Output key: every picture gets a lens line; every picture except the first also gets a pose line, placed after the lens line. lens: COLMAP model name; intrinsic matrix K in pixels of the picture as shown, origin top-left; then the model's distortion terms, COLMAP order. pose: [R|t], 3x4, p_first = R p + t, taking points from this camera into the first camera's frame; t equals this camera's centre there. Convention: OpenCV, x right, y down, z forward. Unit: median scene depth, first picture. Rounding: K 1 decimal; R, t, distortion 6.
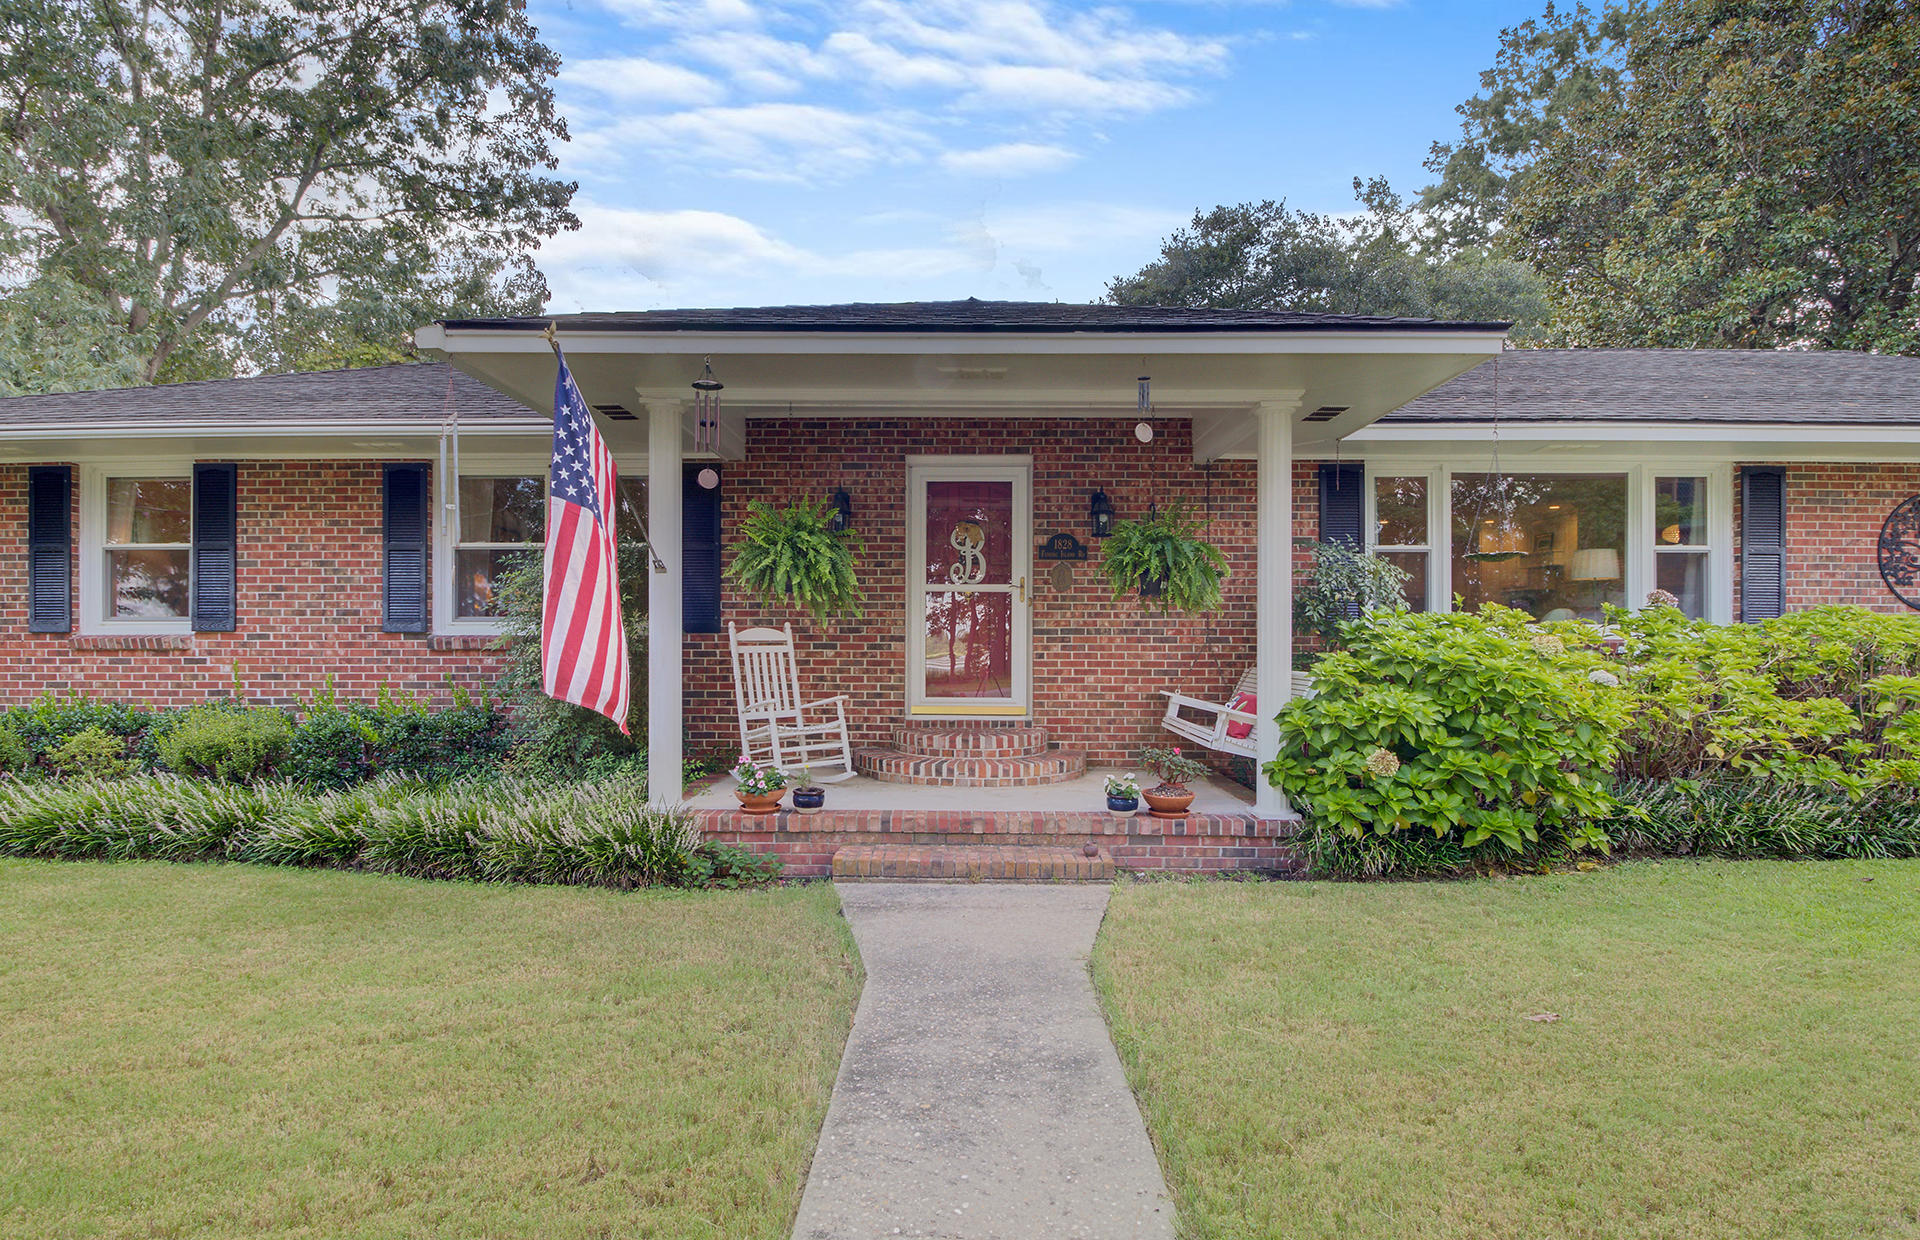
lens RADIAL K [[927.4, 0, 960.0], [0, 927.4, 620.0], [0, 0, 1]] dist [-0.026475, -0.000123]
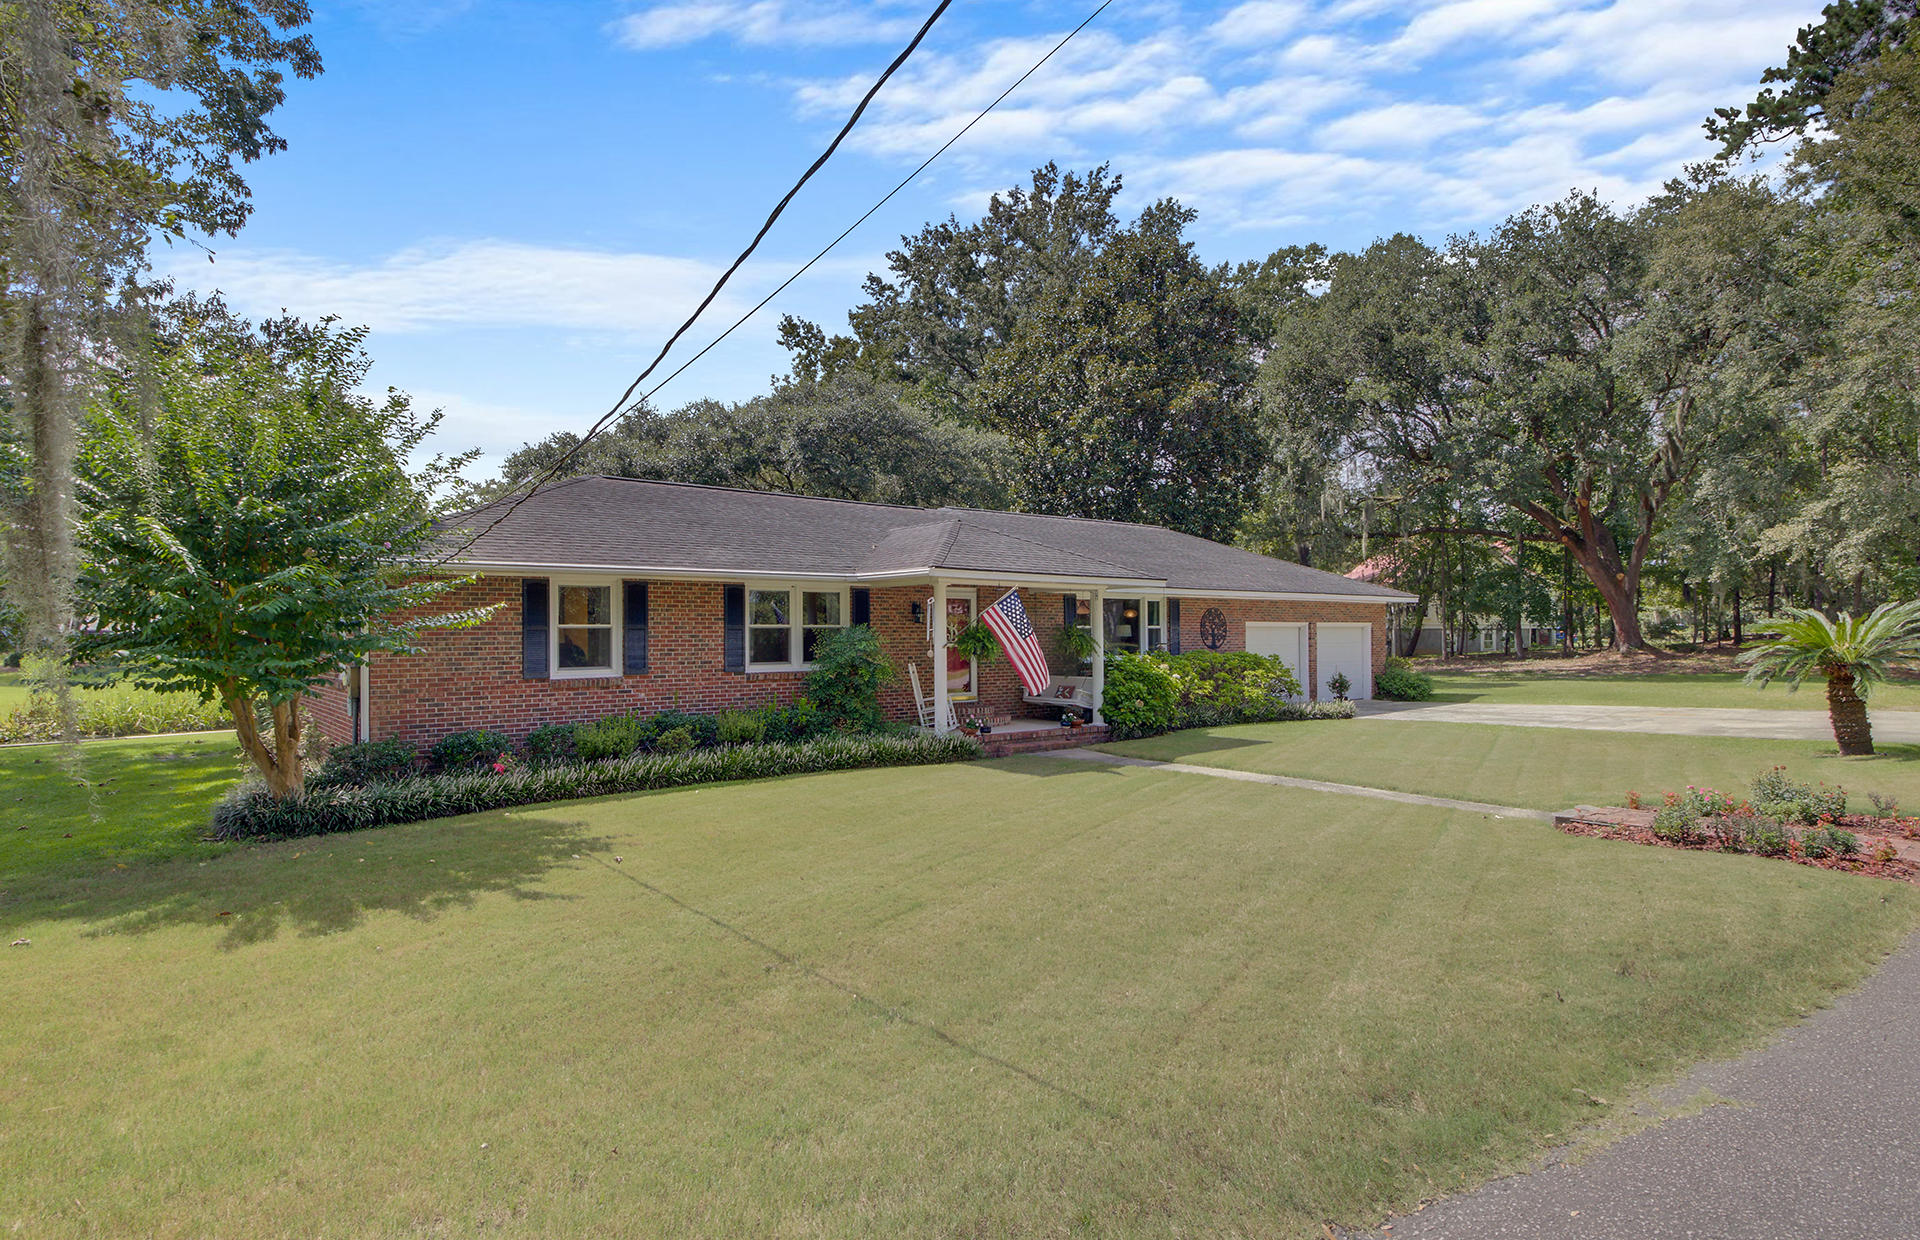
lens RADIAL K [[1081.4, 0, 967.6], [0, 1081.4, 647.6], [0, 0, 1]] dist [0.000013, -0.000383]
pose [[0.746520, -0.014276, 0.665210, -1.747149], [-0.011239, 0.999357, 0.034060, -0.120504], [-0.665268, -0.032903, 0.745879, -1.023044]]
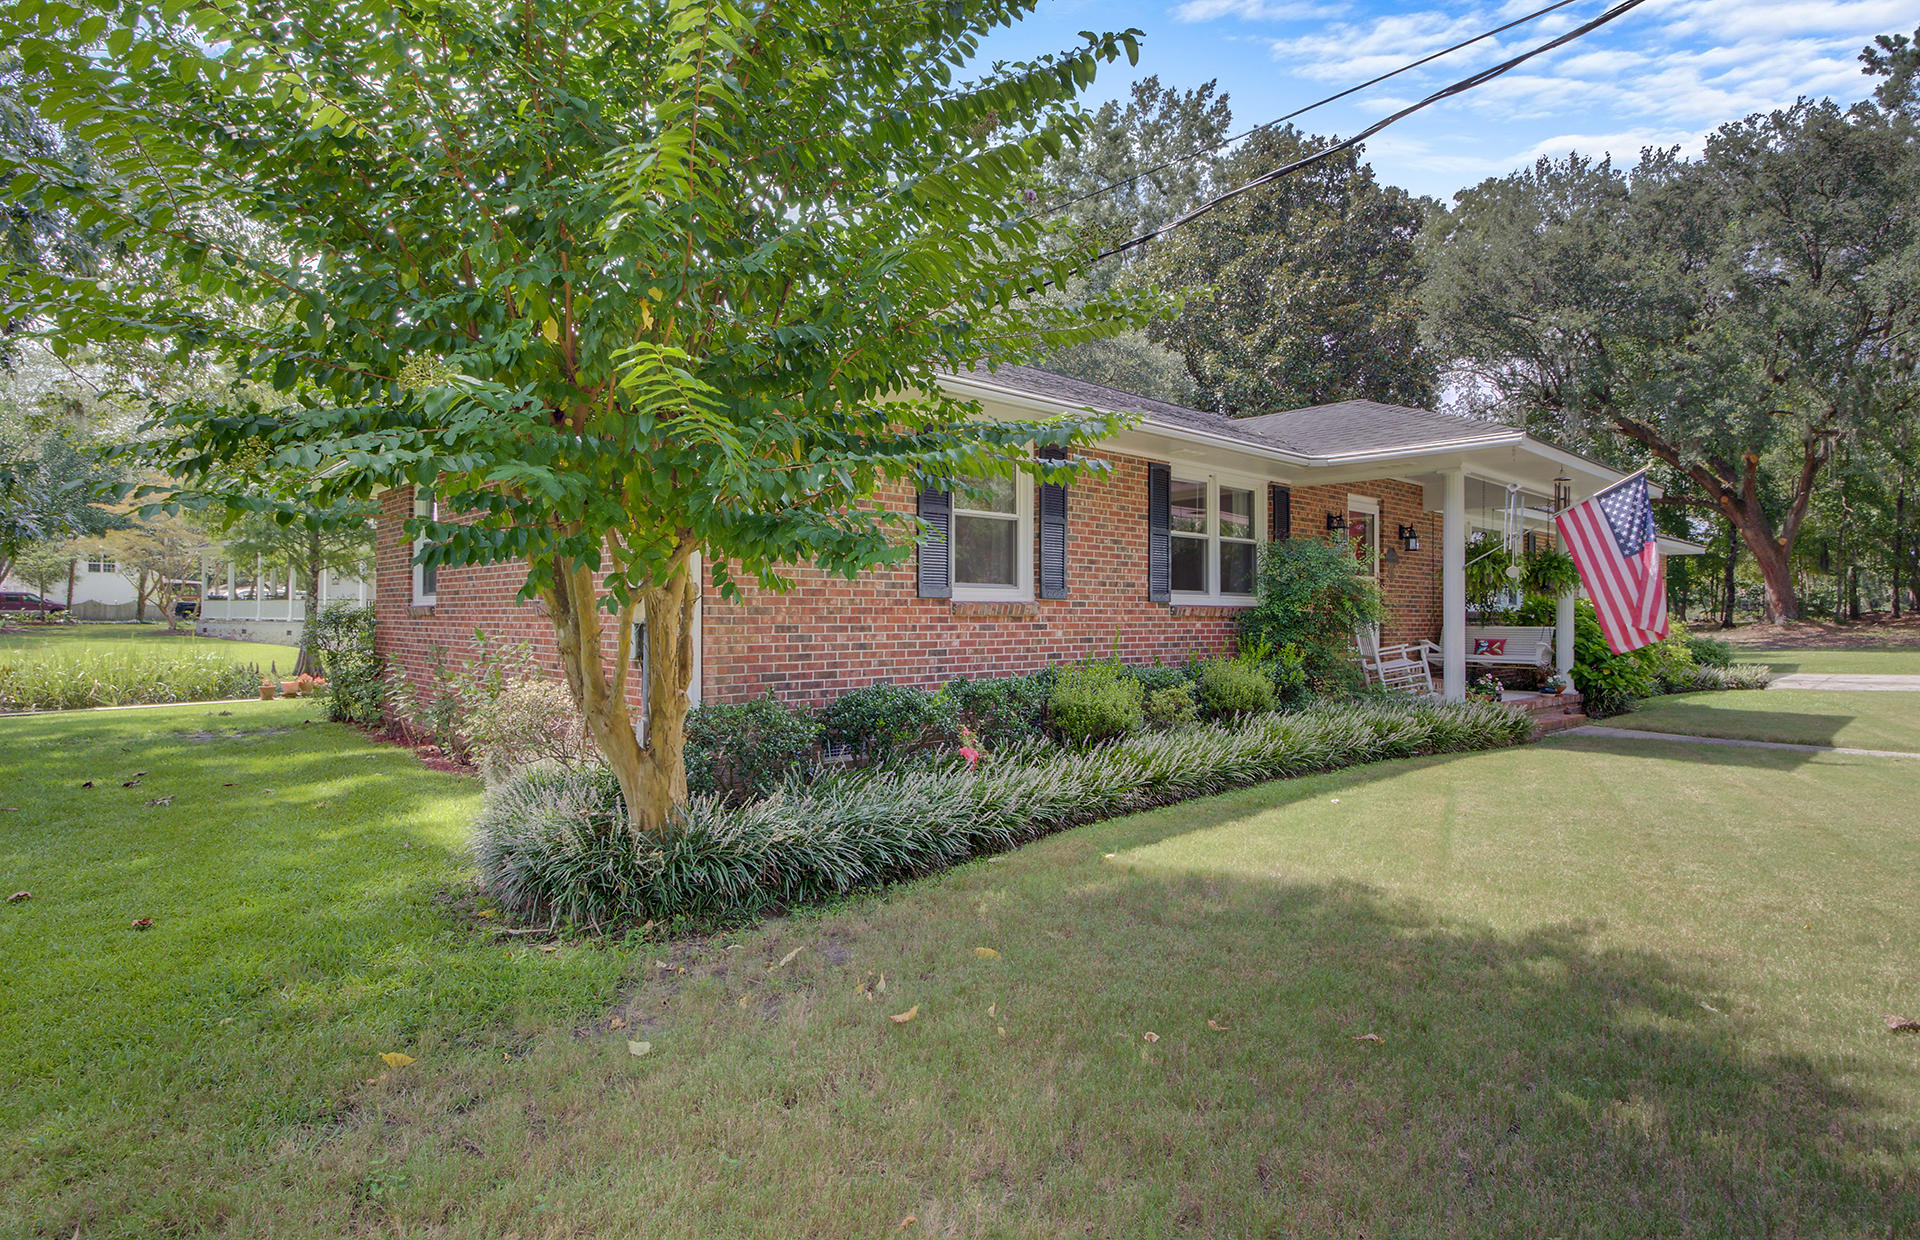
lens RADIAL K [[1054.5, 0, 960.0], [0, 1054.5, 620.0], [0, 0, 1]] dist [0.001196, 0.000898]
pose [[0.702494, -0.000589, 0.711689, -1.787105], [-0.021144, 0.999541, 0.021698, 0.012362], [-0.711375, -0.030291, 0.702159, 0.197786]]
